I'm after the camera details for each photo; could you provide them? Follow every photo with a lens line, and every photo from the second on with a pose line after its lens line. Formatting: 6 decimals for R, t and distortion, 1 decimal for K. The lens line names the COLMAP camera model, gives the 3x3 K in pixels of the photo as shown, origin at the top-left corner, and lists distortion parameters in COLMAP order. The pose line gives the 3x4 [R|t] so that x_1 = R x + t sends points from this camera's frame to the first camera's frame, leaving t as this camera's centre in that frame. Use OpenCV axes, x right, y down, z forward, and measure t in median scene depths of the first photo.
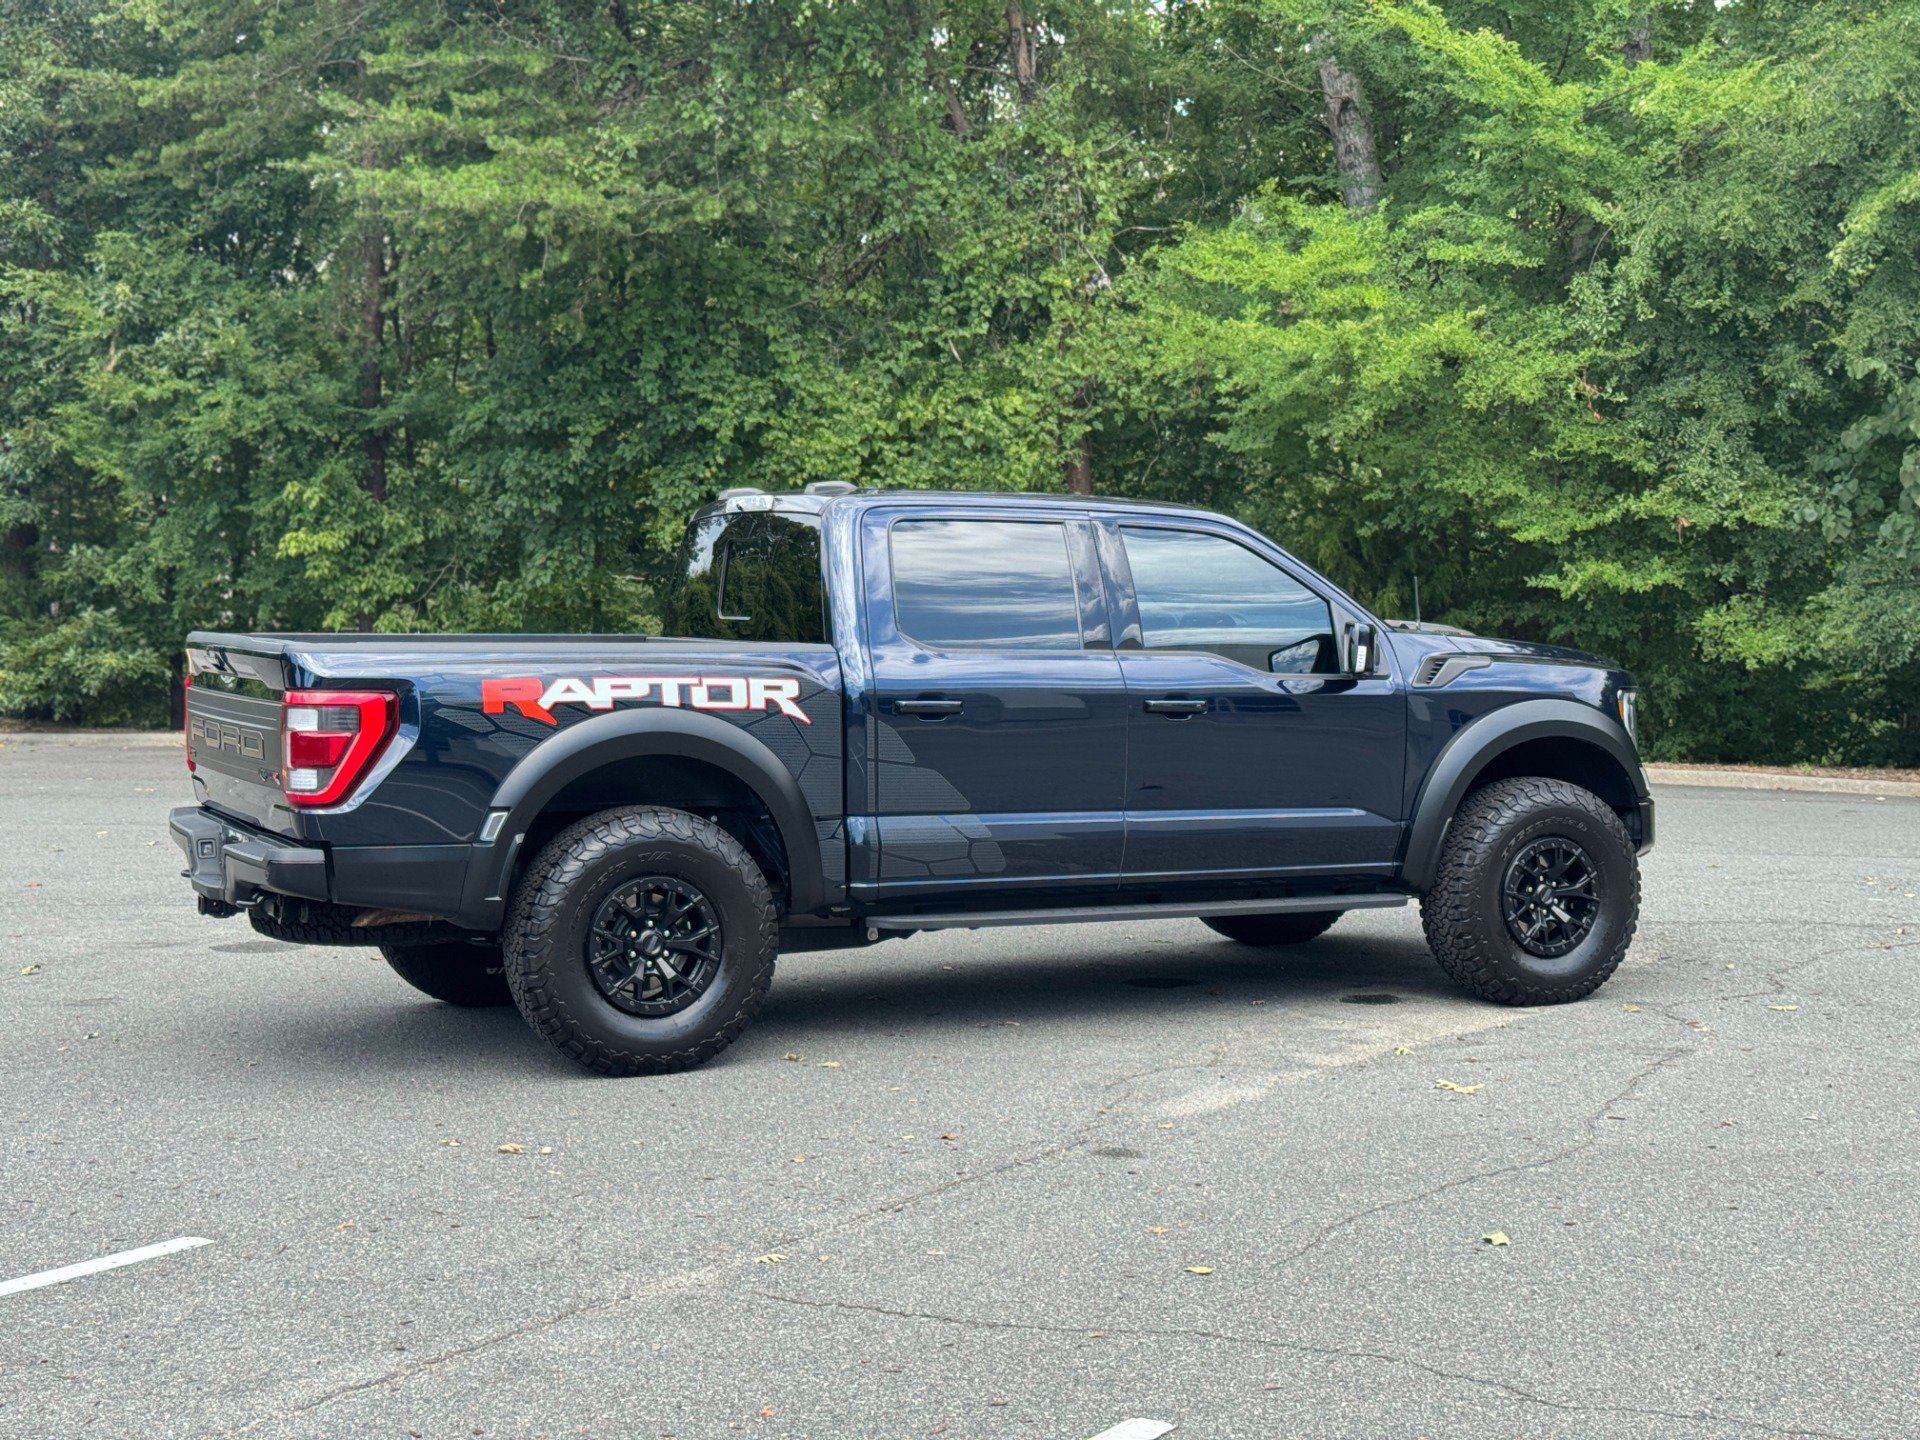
lens RADIAL K [[2657.7, 0, 960.0], [0, 2657.7, 720.0], [0, 0, 1]] dist [0.174252, -0.385791]
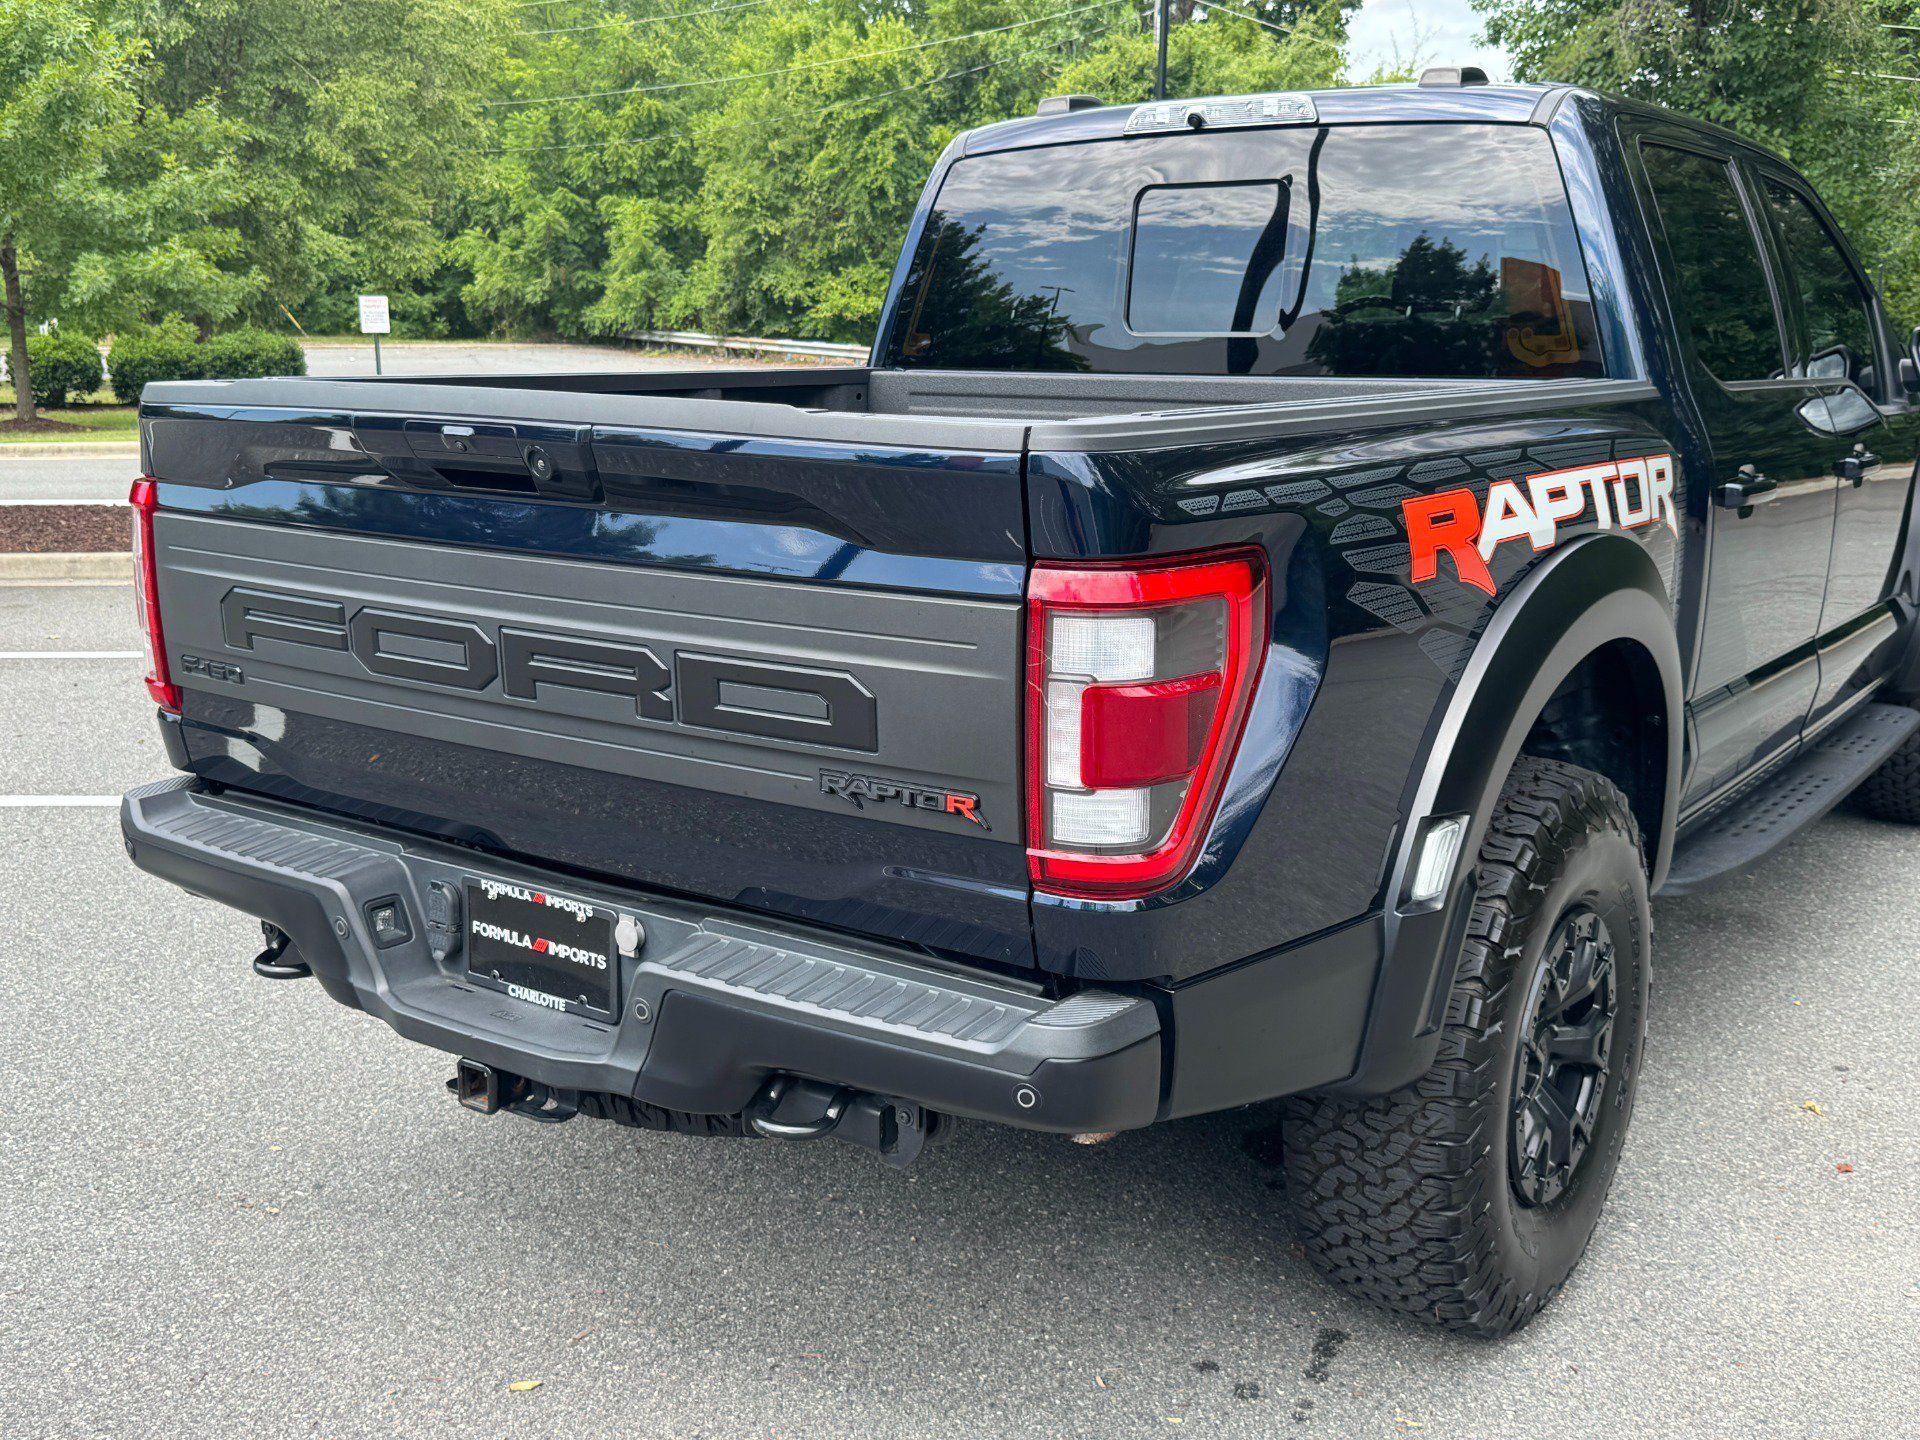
lens RADIAL K [[1925.4, 0, 960.0], [0, 1925.4, 720.0], [0, 0, 1]] dist [0.080695, -0.008436]
pose [[0.879314, -0.100727, 0.465468, -0.126993], [0.024101, 0.985537, 0.167741, -0.011038], [-0.475632, -0.136278, 0.869024, 0.266710]]
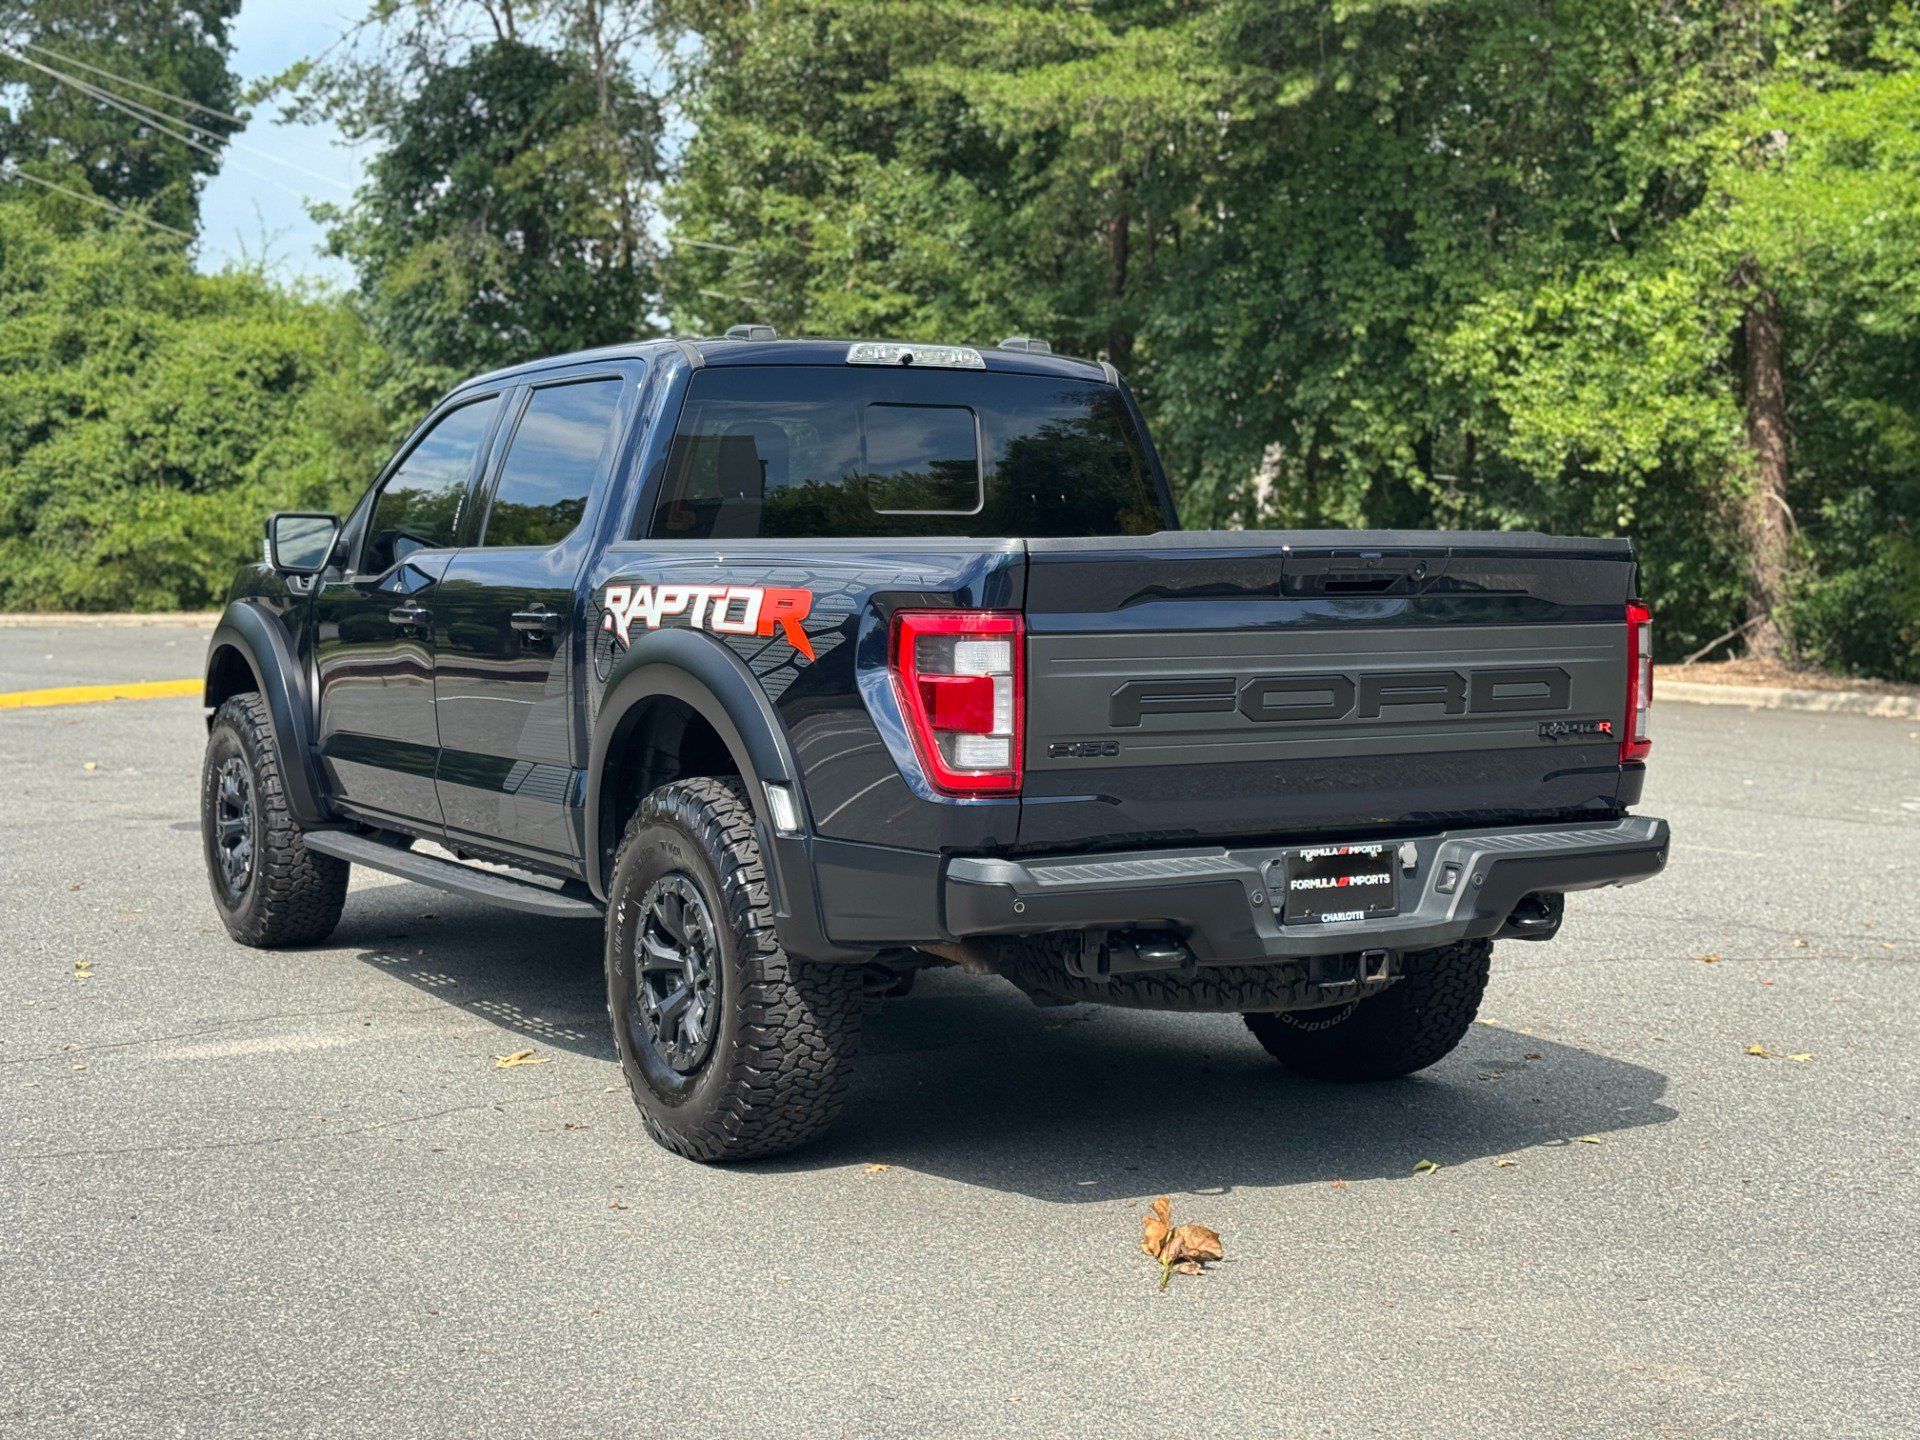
lens RADIAL K [[2653.9, 0, 962.0], [0, 2653.9, 722.8], [0, 0, 1]] dist [0.194306, -0.436178]
pose [[0.879330, 0.047505, -0.473838, 0.246259], [-0.031655, 0.998642, 0.041376, -0.004296], [0.475160, -0.021384, 0.879640, 0.105936]]
